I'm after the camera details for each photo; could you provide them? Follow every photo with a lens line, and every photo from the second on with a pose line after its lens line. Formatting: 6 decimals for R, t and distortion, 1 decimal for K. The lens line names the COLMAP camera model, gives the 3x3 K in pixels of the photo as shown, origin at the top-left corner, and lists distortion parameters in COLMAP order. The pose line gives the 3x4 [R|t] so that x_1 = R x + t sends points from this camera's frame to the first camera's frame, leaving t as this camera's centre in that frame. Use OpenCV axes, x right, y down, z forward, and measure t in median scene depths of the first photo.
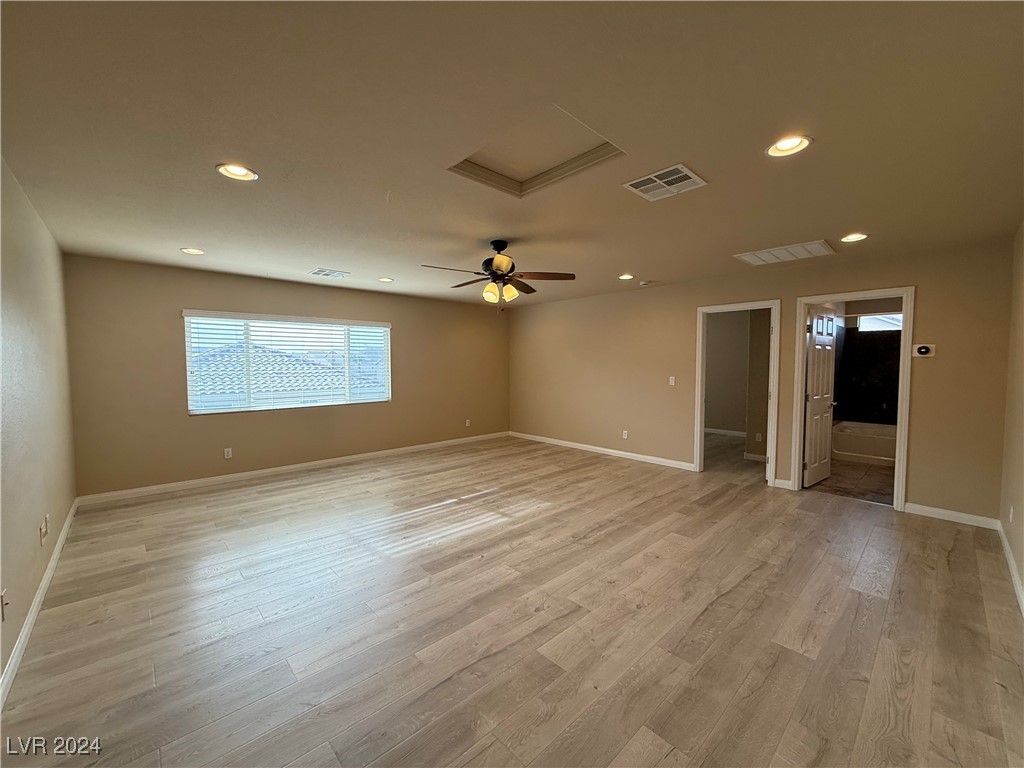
lens RADIAL K [[407.1, 0, 512.0], [0, 407.1, 384.0], [0, 0, 1]] dist [0.012373, 0.000232]
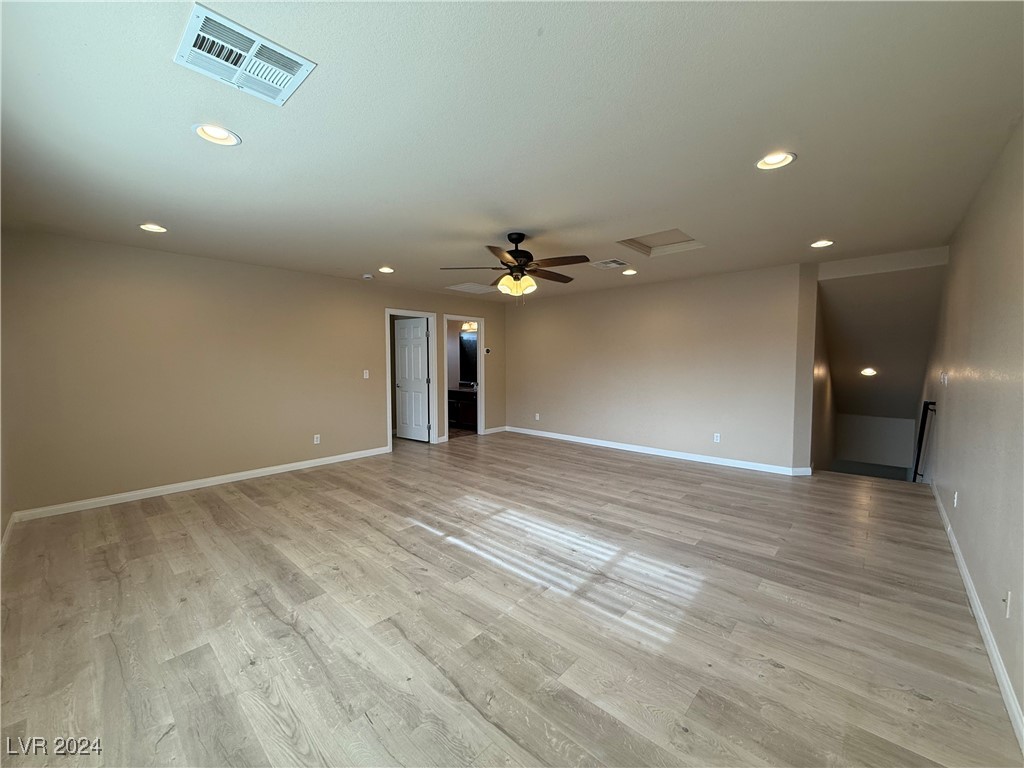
lens RADIAL K [[407.1, 0, 512.0], [0, 407.1, 384.0], [0, 0, 1]] dist [0.012373, 0.000232]
pose [[-0.081033, -0.057670, 0.995042, -0.960686], [0.050747, 0.996791, 0.061904, -0.038555], [-0.995419, 0.055512, -0.077846, 1.022203]]
